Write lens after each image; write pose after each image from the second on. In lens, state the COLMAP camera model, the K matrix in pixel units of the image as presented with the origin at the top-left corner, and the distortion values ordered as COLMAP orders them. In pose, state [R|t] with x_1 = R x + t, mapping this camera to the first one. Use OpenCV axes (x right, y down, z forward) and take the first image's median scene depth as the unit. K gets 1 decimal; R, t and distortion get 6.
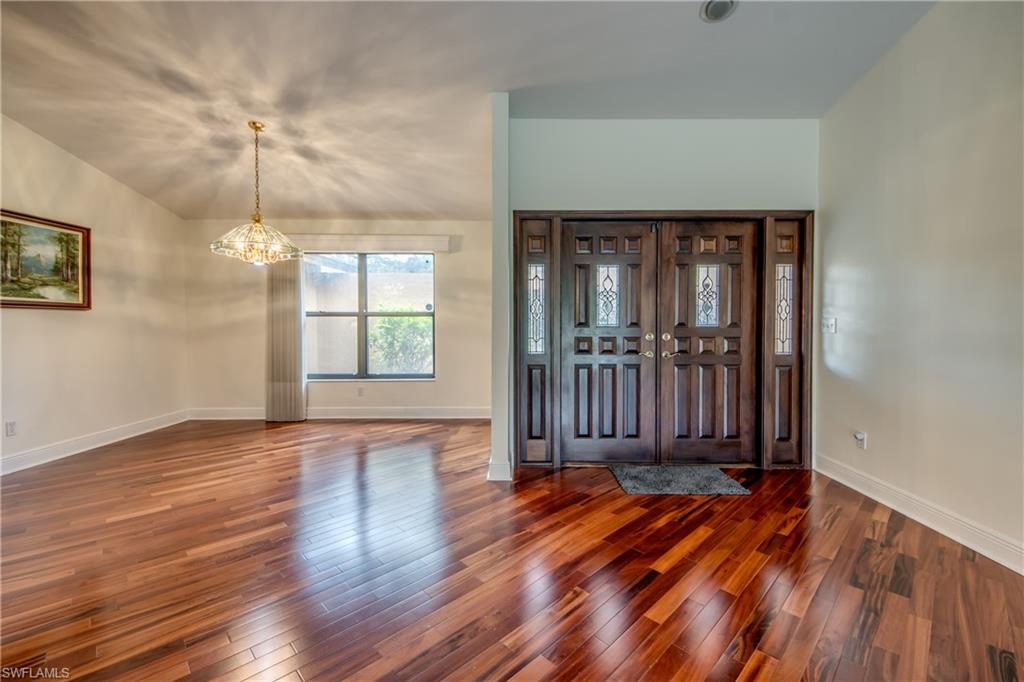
lens RADIAL K [[425.7, 0, 527.9], [0, 425.7, 334.2], [0, 0, 1]] dist [0.024442, -0.017689]
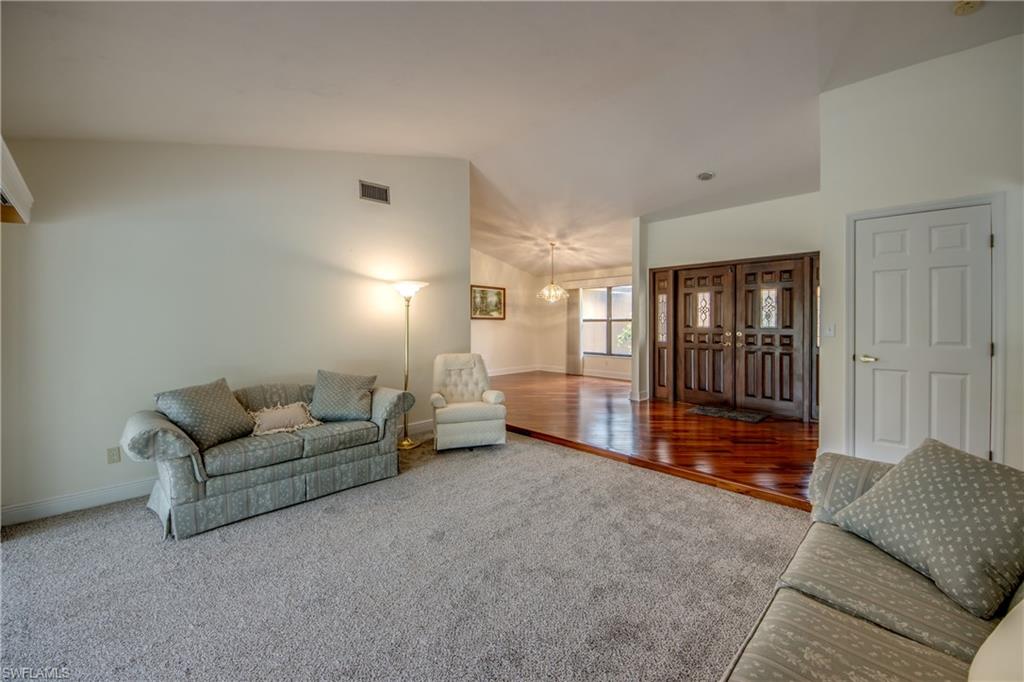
lens RADIAL K [[395.1, 0, 532.9], [0, 395.1, 328.2], [0, 0, 1]] dist [-0.002806, -0.000553]
pose [[0.732141, 0.004543, -0.681138, 0.728500], [-0.016589, 0.999800, -0.011163, 0.015473], [0.680951, 0.019473, 0.732070, -0.632294]]
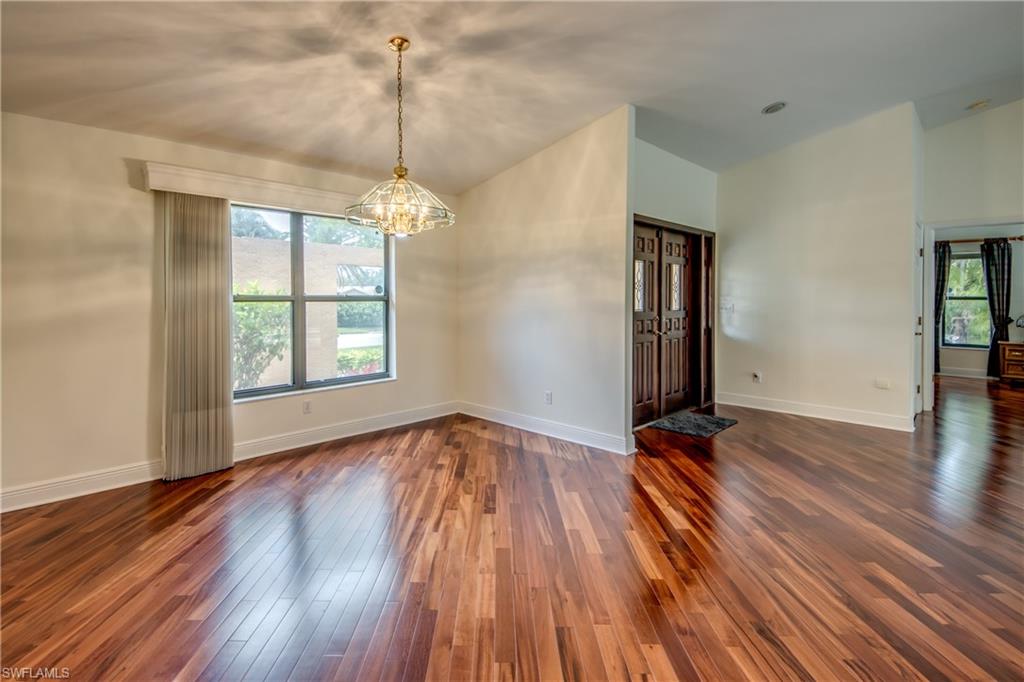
lens RADIAL K [[471.0, 0, 475.4], [0, 471.0, 300.0], [0, 0, 1]] dist [0.001635, -0.008913]
pose [[0.732222, -0.005446, 0.681045, -0.987210], [0.019702, 0.999719, -0.013188, -0.039347], [-0.680781, 0.023075, 0.732123, 0.316805]]
